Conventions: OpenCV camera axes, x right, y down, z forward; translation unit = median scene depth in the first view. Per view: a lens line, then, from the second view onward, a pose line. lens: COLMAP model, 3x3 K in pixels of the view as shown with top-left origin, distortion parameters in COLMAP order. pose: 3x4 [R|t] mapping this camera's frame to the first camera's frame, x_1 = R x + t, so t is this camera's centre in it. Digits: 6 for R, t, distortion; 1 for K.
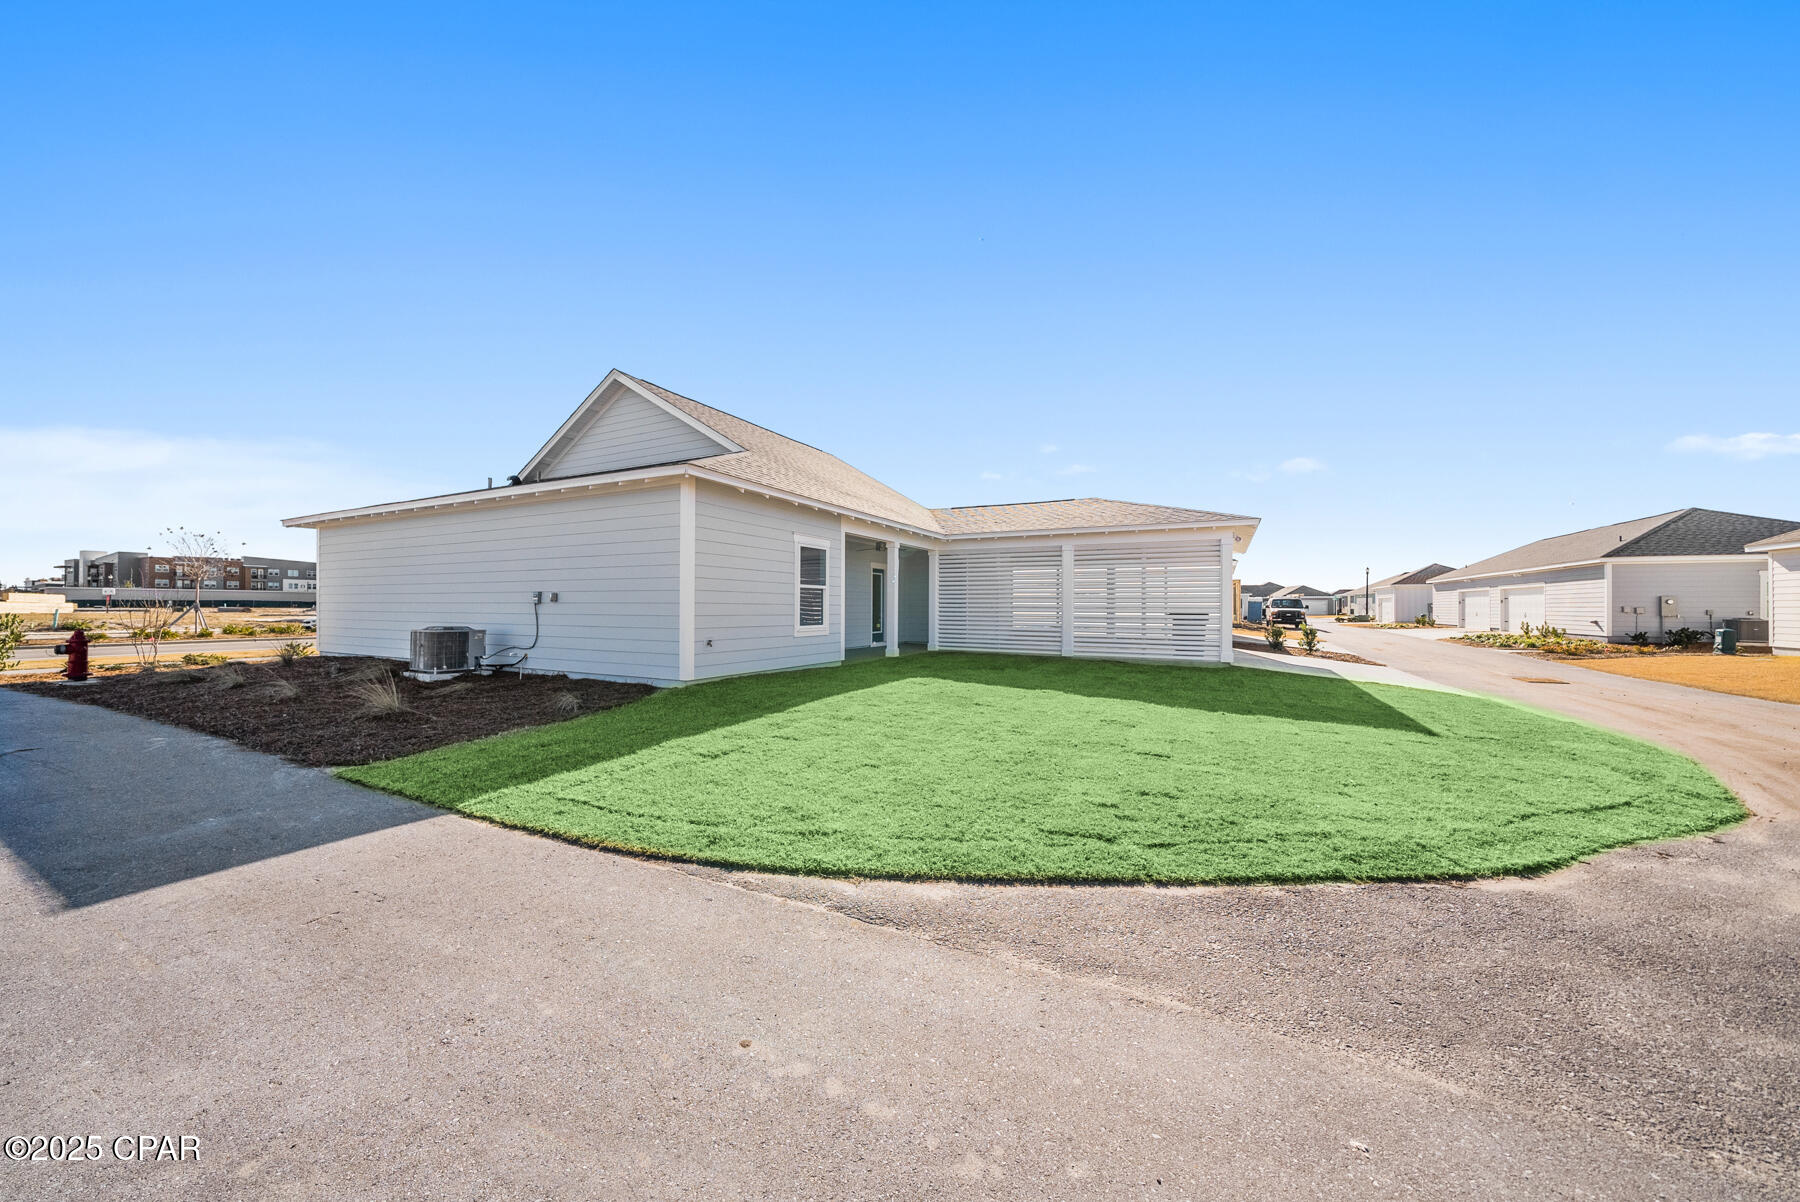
lens RADIAL K [[625.6, 0, 894.1], [0, 625.6, 600.6], [0, 0, 1]] dist [-0.003669, -0.000442]
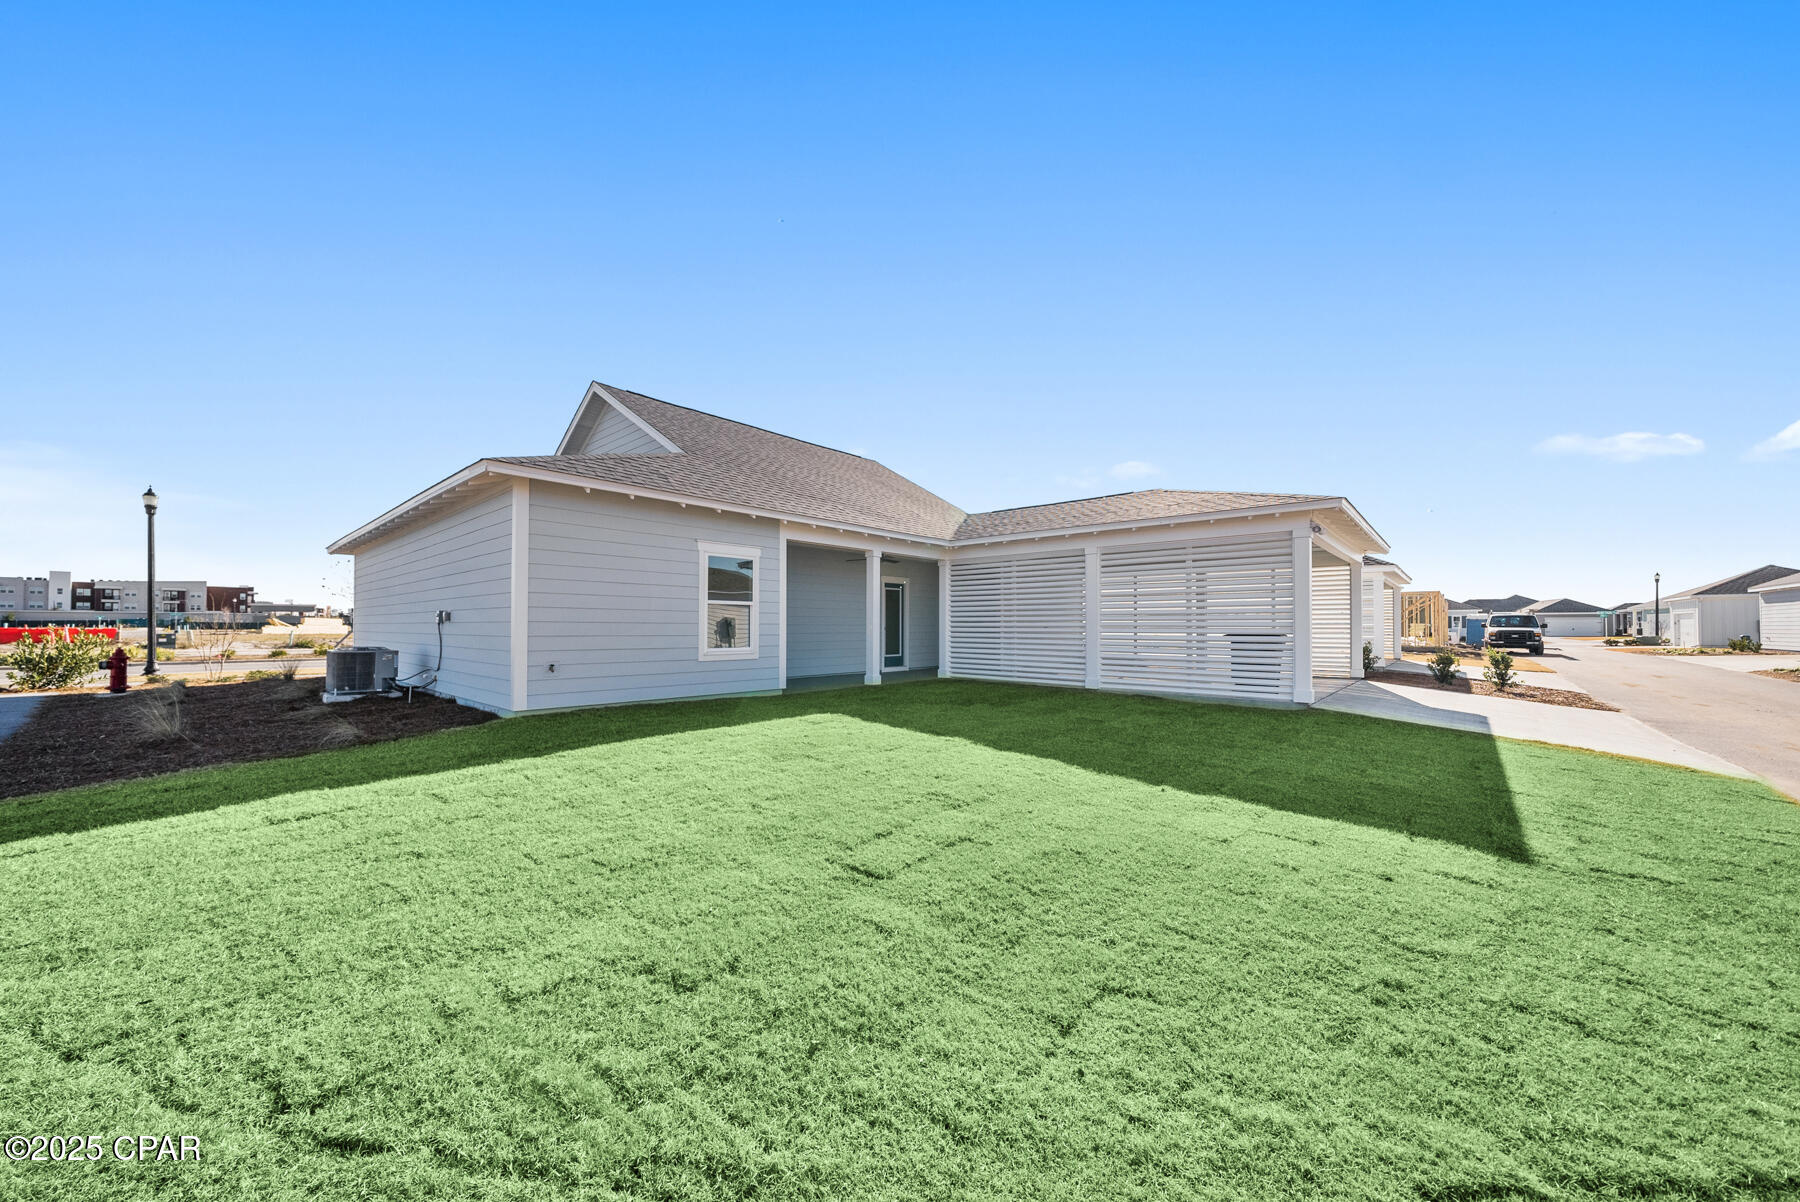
lens RADIAL K [[625.6, 0, 902.9], [0, 625.6, 618.1], [0, 0, 1]] dist [-0.003669, -0.000442]
pose [[0.968138, -0.005869, -0.250350, 0.179059], [0.004664, 0.999975, -0.005406, 0.002412], [0.250375, 0.004066, 0.968140, 0.127429]]
